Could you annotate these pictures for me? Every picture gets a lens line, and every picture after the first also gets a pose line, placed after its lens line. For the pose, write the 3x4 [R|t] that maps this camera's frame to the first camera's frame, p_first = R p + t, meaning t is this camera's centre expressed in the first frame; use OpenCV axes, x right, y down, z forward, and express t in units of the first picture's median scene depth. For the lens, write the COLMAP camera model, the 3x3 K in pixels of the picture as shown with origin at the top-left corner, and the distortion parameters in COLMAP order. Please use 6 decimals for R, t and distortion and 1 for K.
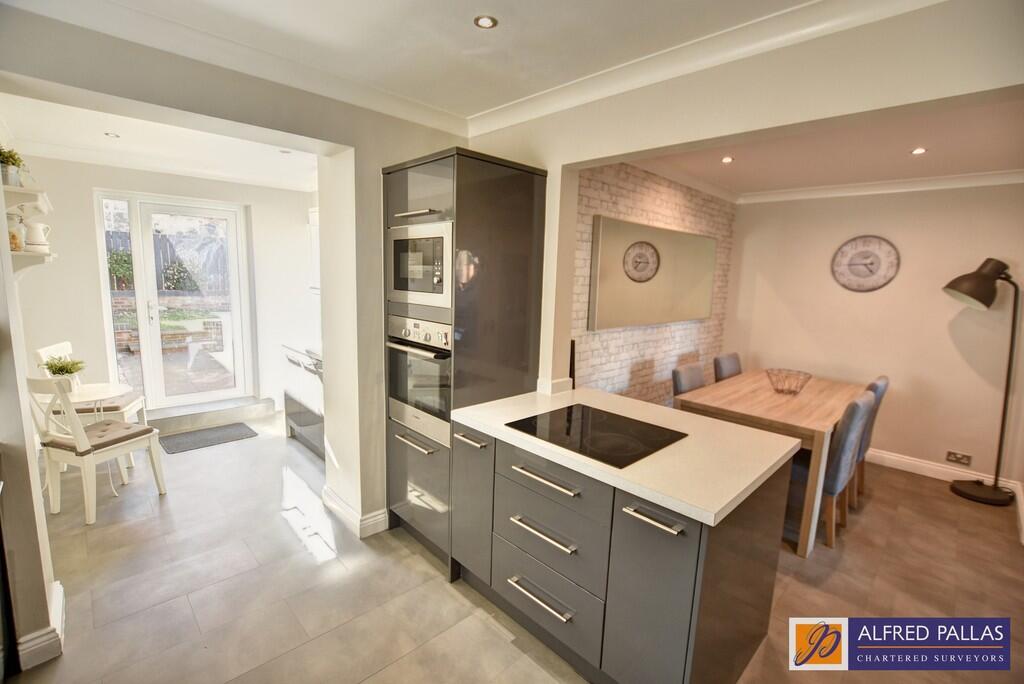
lens RADIAL K [[451.7, 0, 511.7], [0, 451.7, 334.9], [0, 0, 1]] dist [-0.037754, 0.005798]
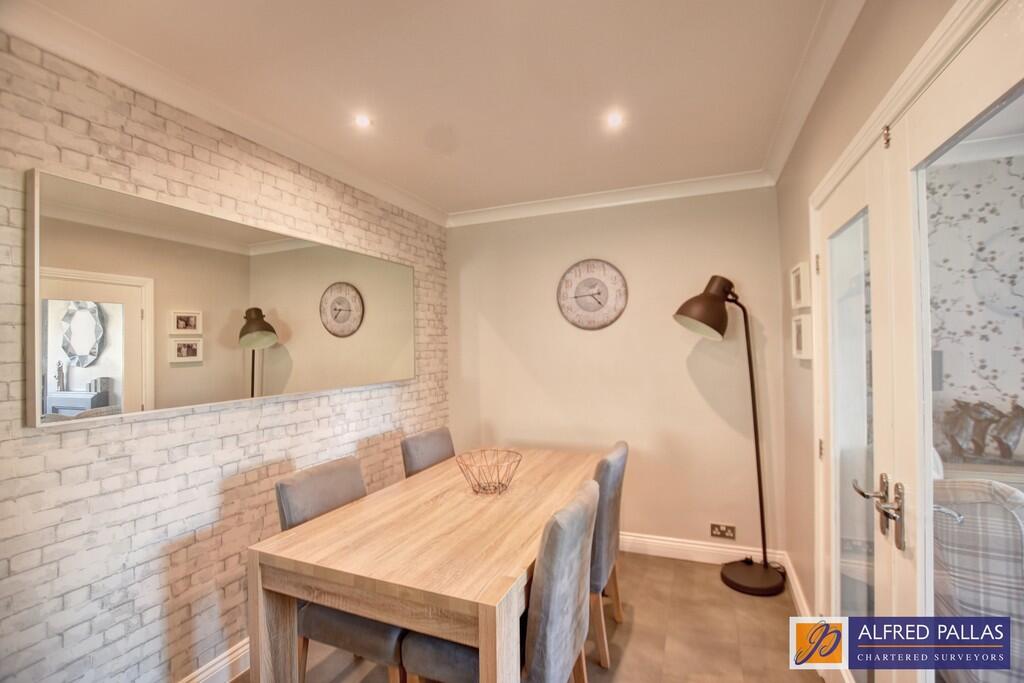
lens RADIAL K [[451.7, 0, 511.7], [0, 451.7, 334.4], [0, 0, 1]] dist [-0.037754, 0.005798]
pose [[0.917944, -0.038452, 0.394841, 0.367066], [0.099644, 0.985732, -0.135661, 0.005056], [-0.383991, 0.163872, 0.908679, 0.353562]]
